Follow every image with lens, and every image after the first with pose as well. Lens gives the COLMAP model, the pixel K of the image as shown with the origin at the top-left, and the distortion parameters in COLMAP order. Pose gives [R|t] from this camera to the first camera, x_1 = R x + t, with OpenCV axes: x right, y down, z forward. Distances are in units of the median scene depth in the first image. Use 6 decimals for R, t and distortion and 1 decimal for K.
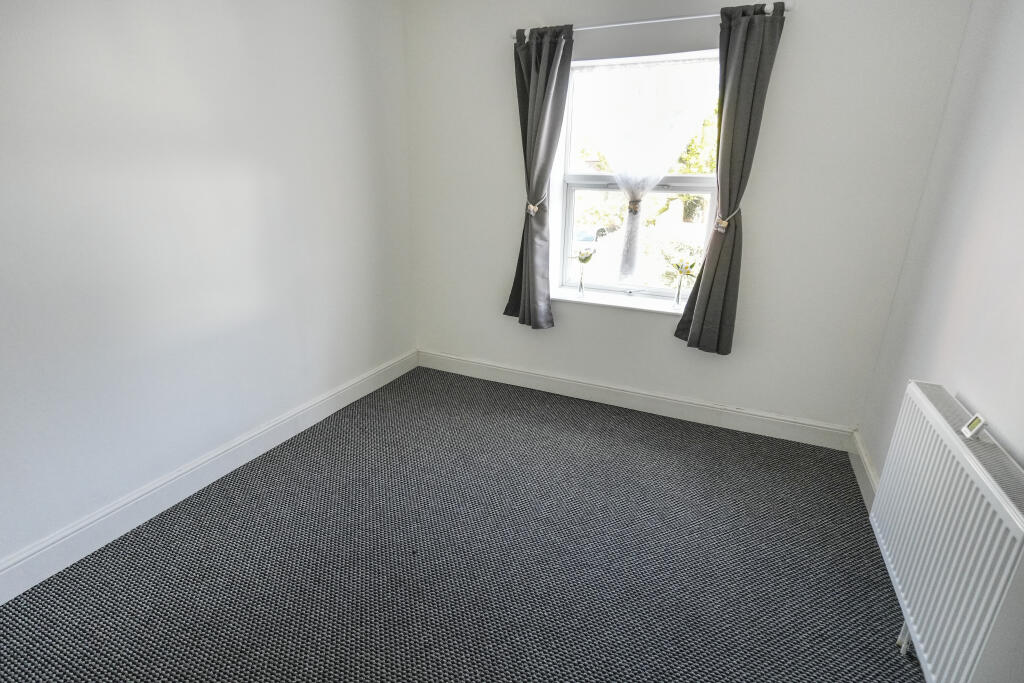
lens RADIAL K [[504.9, 0, 515.9], [0, 504.9, 324.9], [0, 0, 1]] dist [-0.001025, -0.000257]
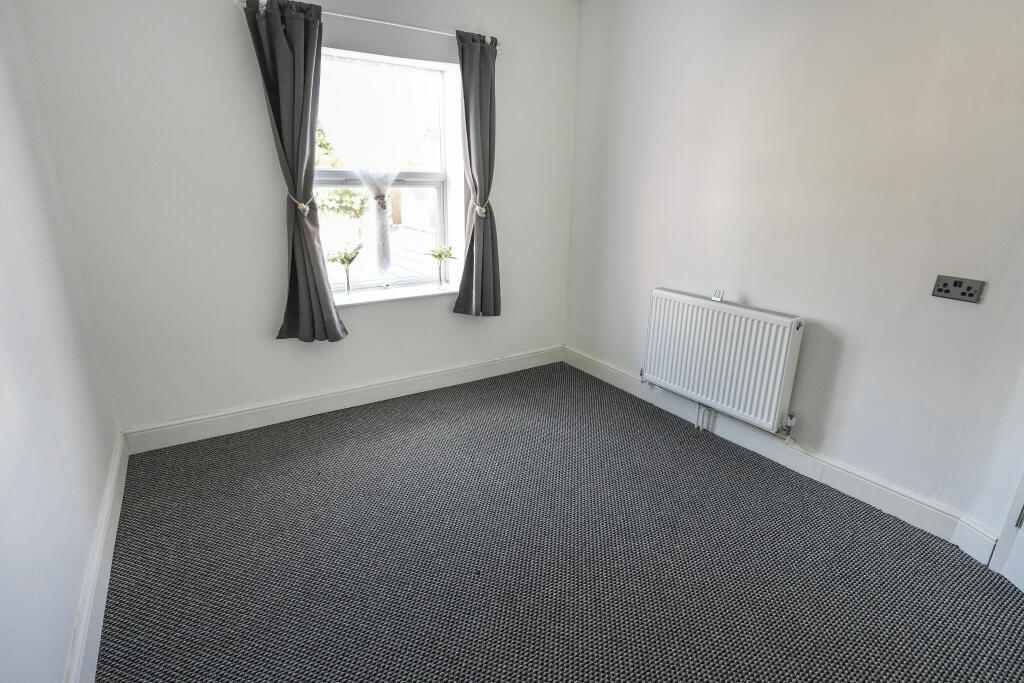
lens RADIAL K [[504.9, 0, 515.9], [0, 504.9, 324.9], [0, 0, 1]] dist [-0.001025, -0.000257]
pose [[0.548098, -0.239628, 0.801353, -0.525482], [0.243291, 0.962331, 0.121362, -0.054389], [-0.800249, 0.128444, 0.585751, 0.225812]]
